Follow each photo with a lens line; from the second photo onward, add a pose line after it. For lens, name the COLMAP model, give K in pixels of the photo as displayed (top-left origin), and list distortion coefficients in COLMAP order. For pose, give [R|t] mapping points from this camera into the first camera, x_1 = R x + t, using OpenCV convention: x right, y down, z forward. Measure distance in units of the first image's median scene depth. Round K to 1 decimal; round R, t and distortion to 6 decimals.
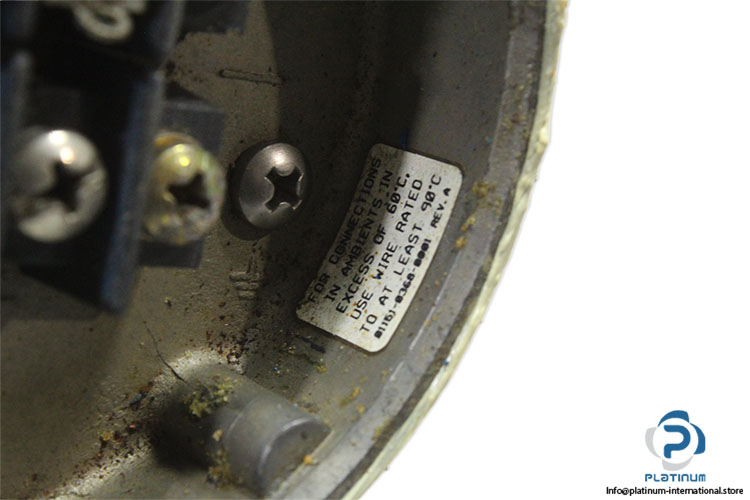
lens RADIAL K [[1640.6, 0, 375.1], [0, 1640.6, 249.7], [0, 0, 1]] dist [0.001300, 0.000000]
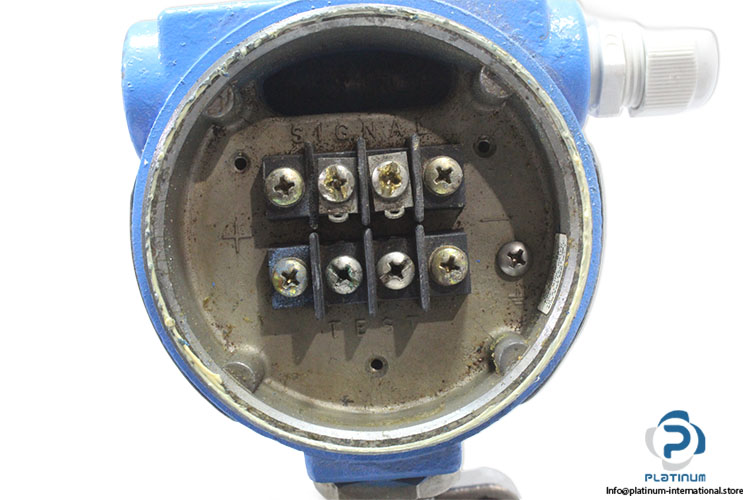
lens RADIAL K [[1122.1, 0, 374.9], [0, 1122.1, 250.2], [0, 0, 1]] dist [0.000030, 0.000000]
pose [[0.730264, -0.219457, -0.646957, 0.925736], [0.119663, 0.973449, -0.195137, 0.267121], [0.672603, 0.065085, 0.737136, -0.442765]]
